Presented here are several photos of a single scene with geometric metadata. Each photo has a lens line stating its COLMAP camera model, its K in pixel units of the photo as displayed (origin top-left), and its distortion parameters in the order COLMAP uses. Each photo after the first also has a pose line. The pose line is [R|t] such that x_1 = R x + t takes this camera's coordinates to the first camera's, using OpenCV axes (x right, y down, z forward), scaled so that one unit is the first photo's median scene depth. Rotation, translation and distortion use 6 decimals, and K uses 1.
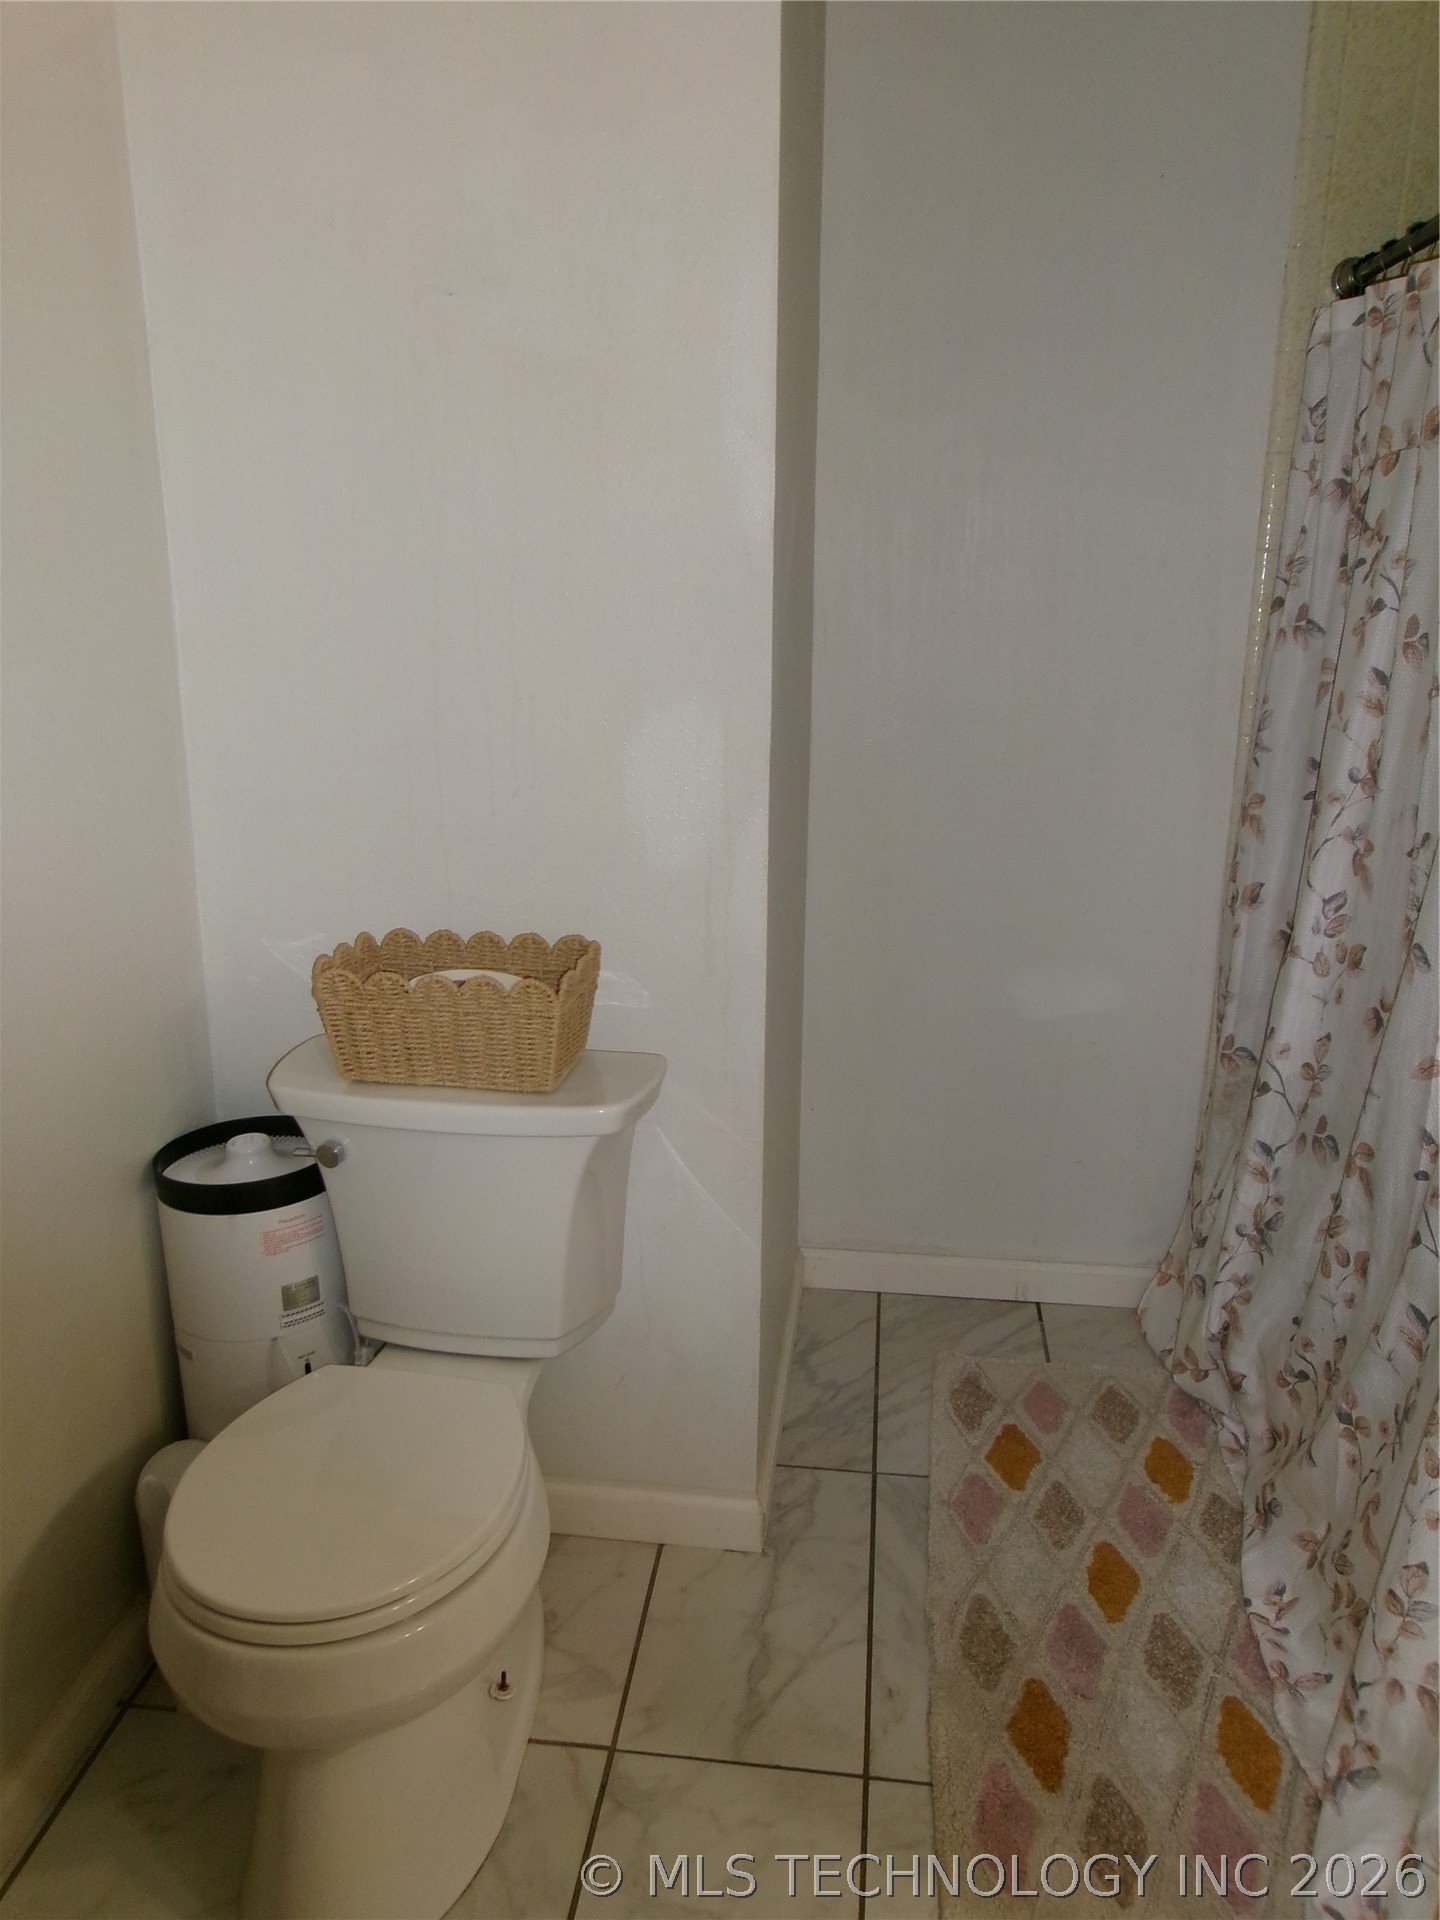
lens RADIAL K [[1494.1, 0, 721.5], [0, 1494.1, 958.9], [0, 0, 1]] dist [-0.024893, 0.054090]
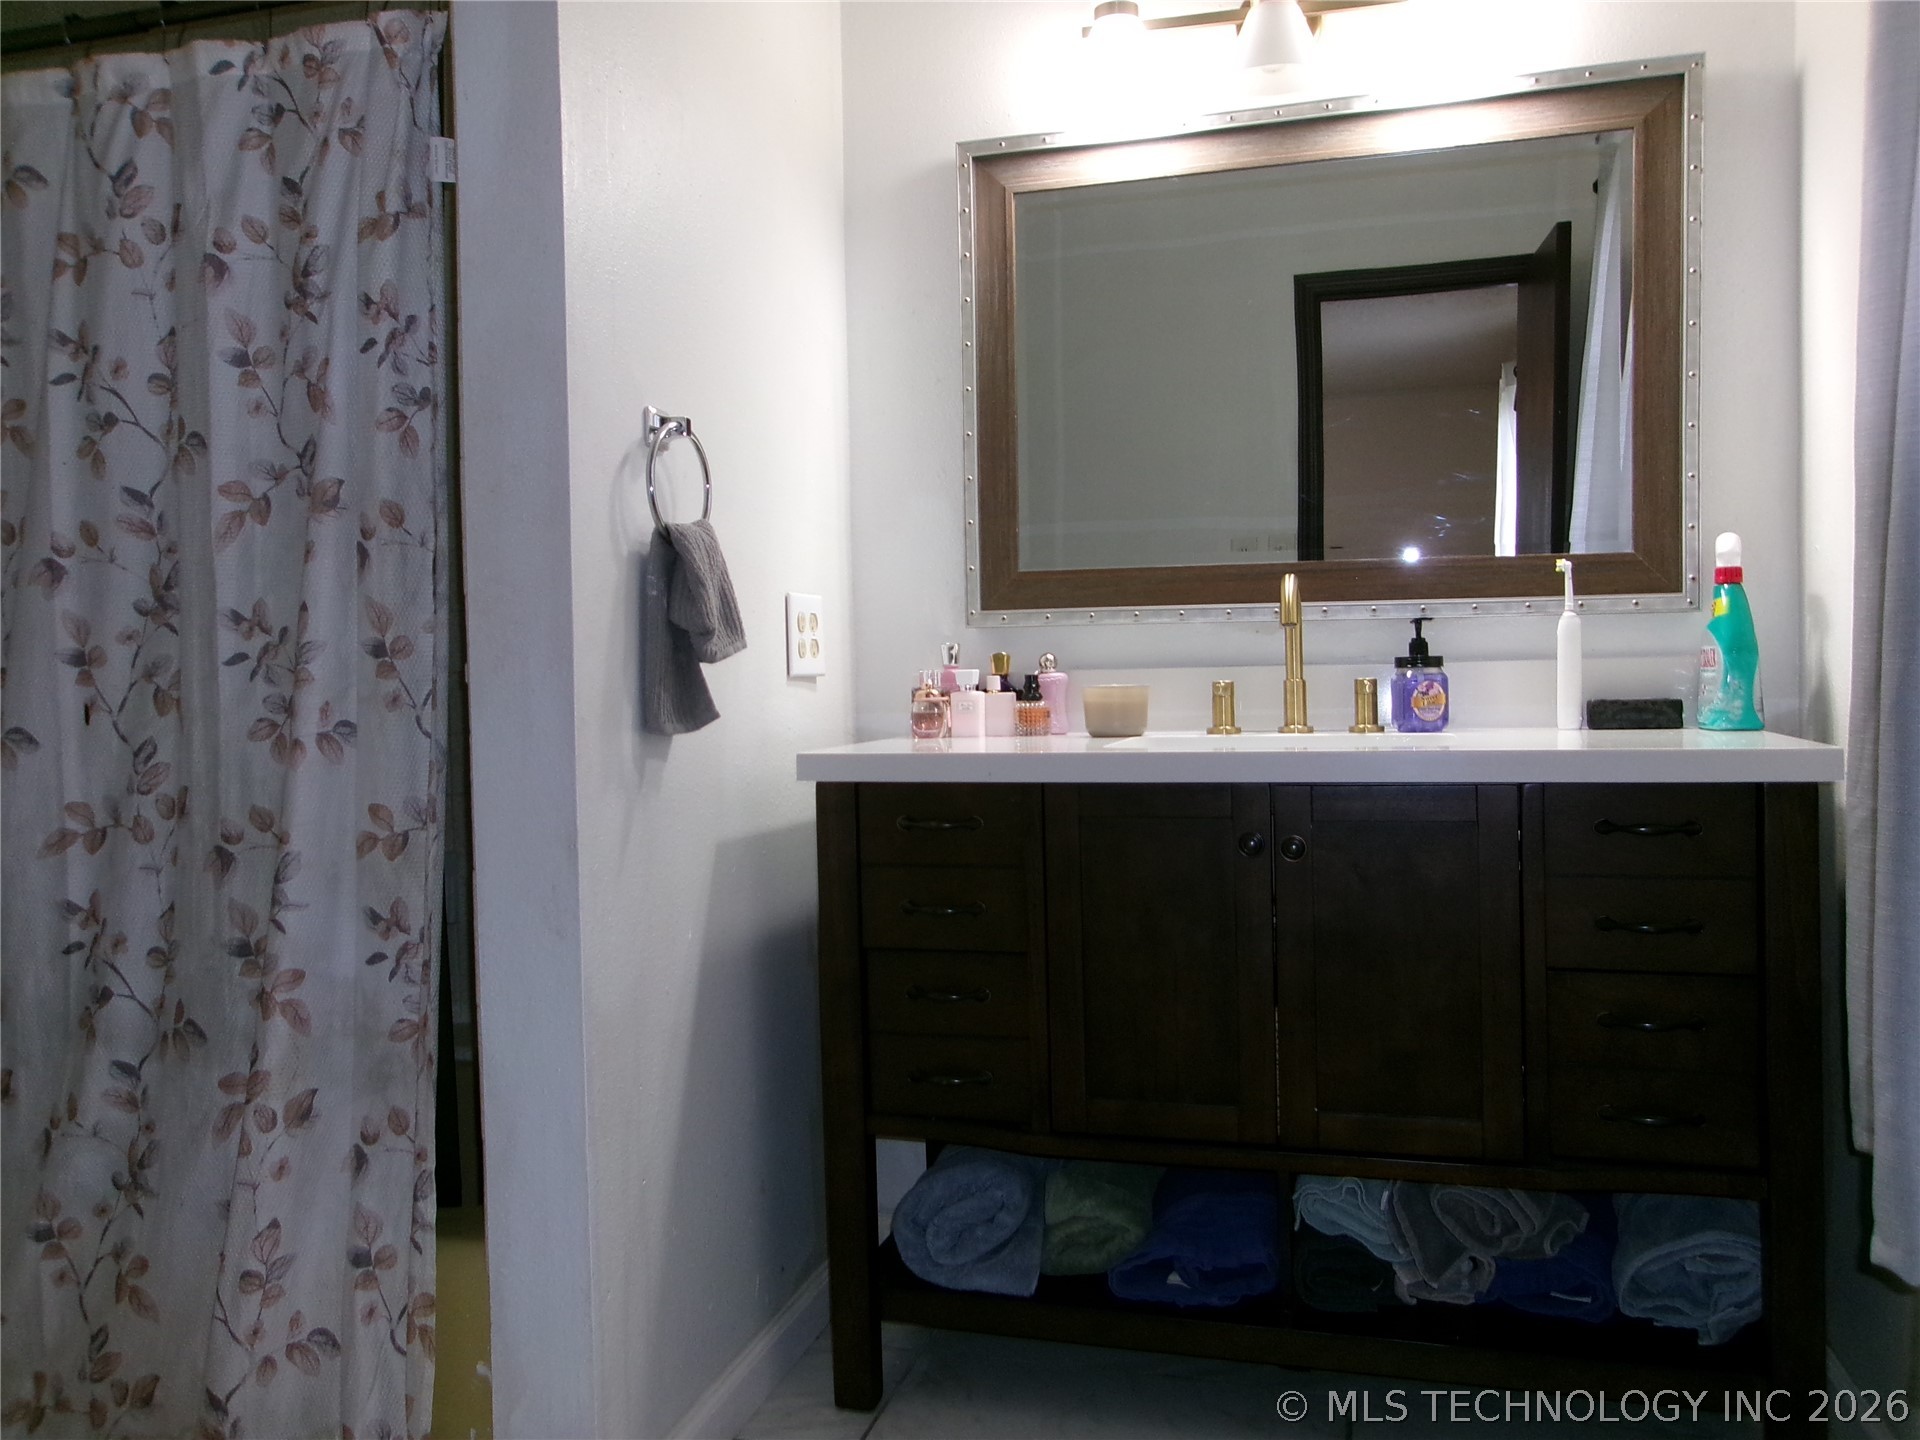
lens RADIAL K [[1494.1, 0, 954.5], [0, 1494.1, 717.3], [0, 0, 1]] dist [-0.024893, 0.054090]
pose [[0.148210, -0.034901, 0.988340, -0.381462], [0.291617, 0.956483, -0.009954, 0.152167], [-0.944983, 0.289692, 0.151938, 0.185936]]
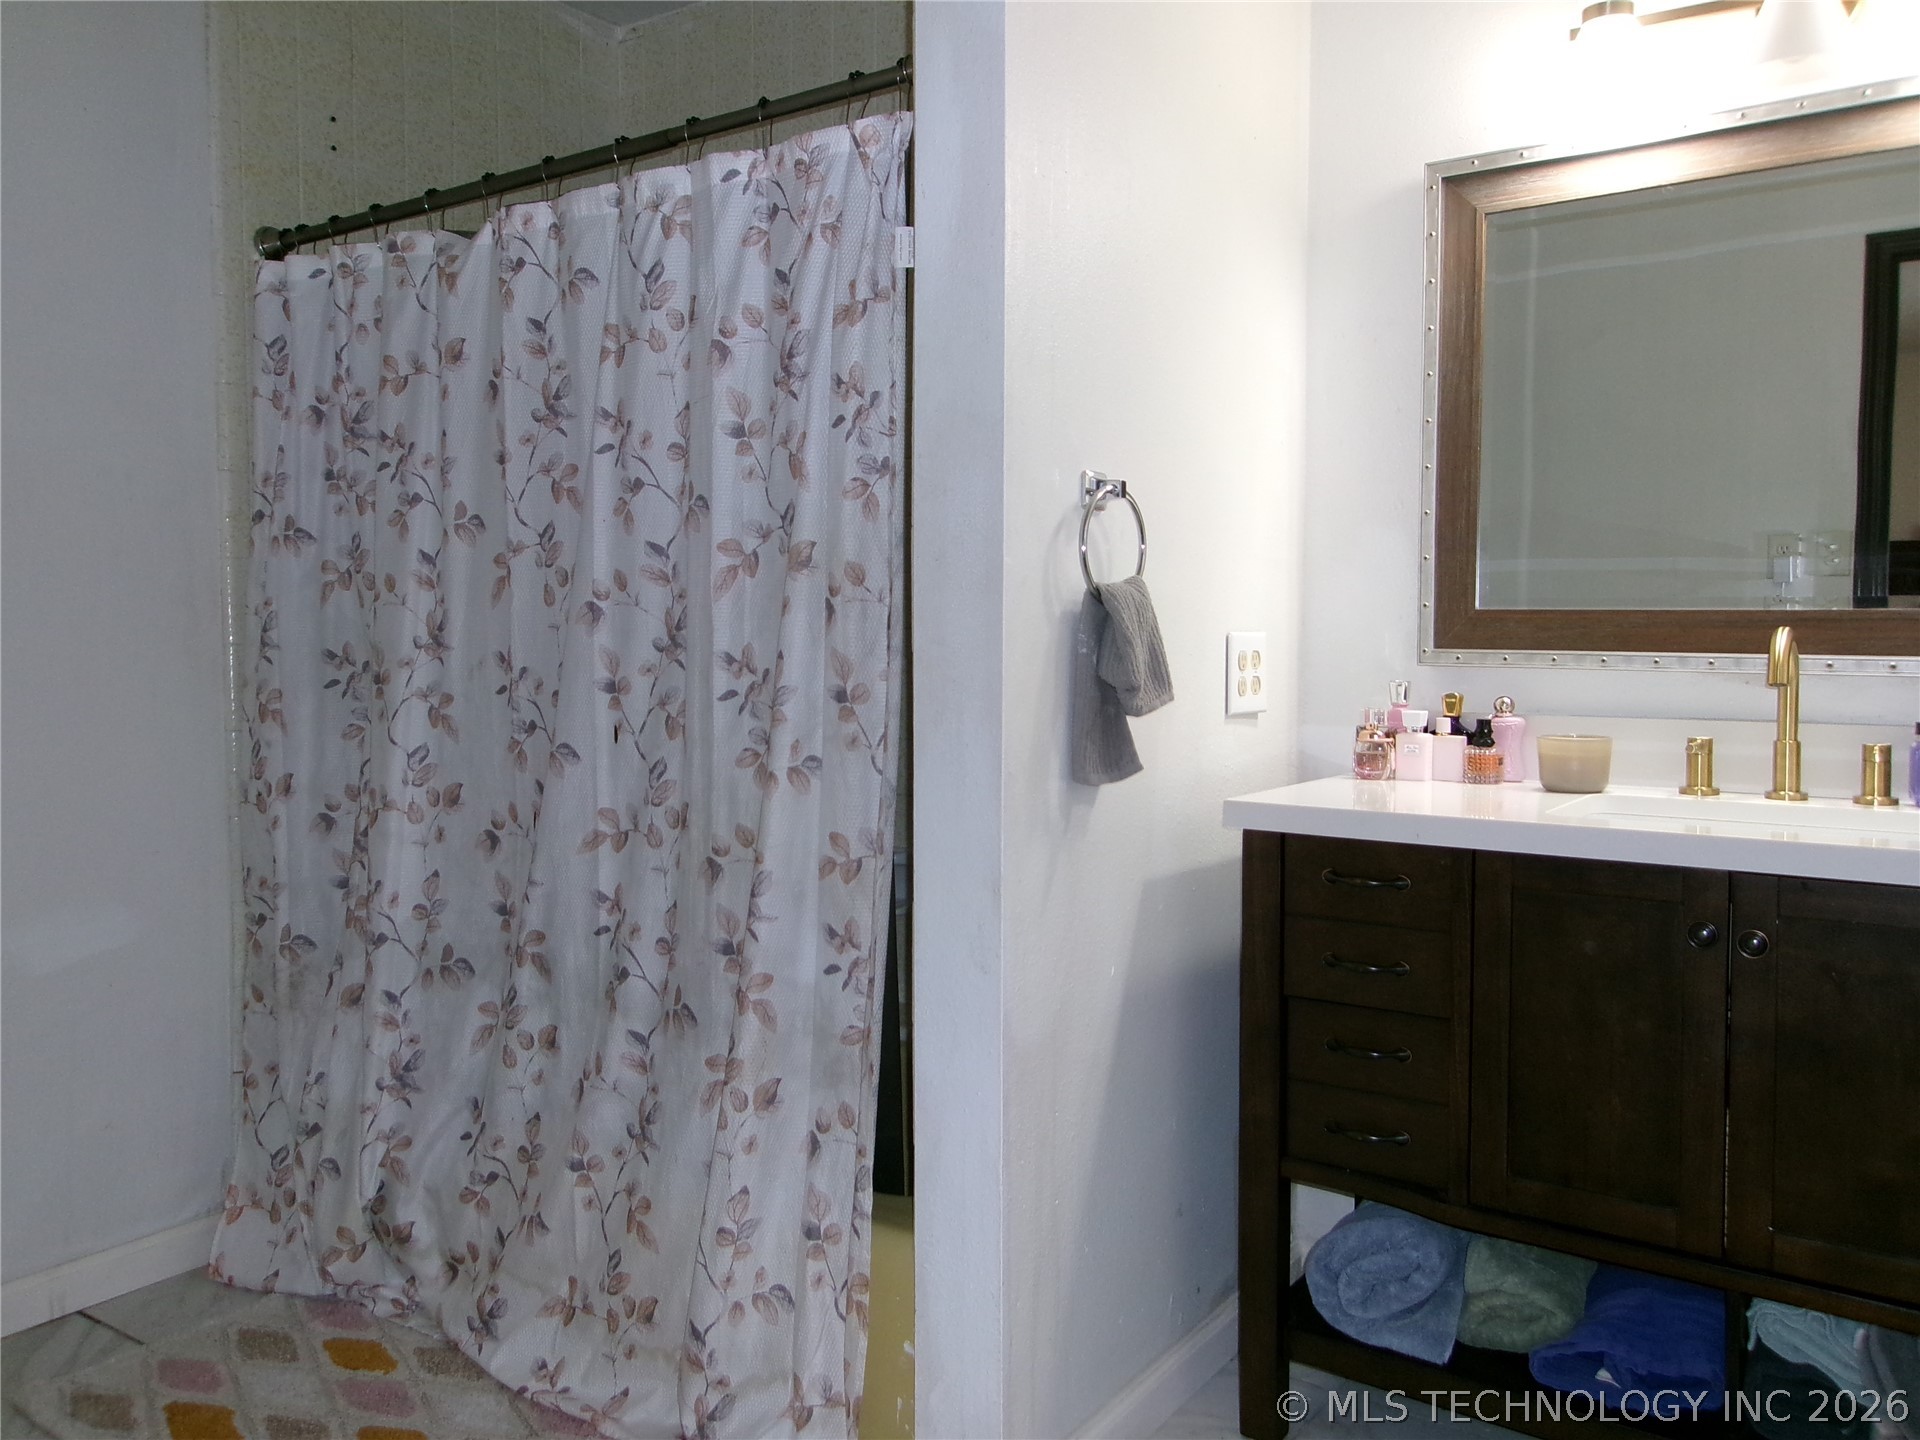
lens RADIAL K [[1494.1, 0, 953.7], [0, 1494.1, 722.8], [0, 0, 1]] dist [-0.024893, 0.054090]
pose [[0.465442, -0.052805, 0.883502, -0.391464], [0.242938, 0.967502, -0.070158, 0.114933], [-0.851084, 0.247290, 0.463144, 0.124580]]
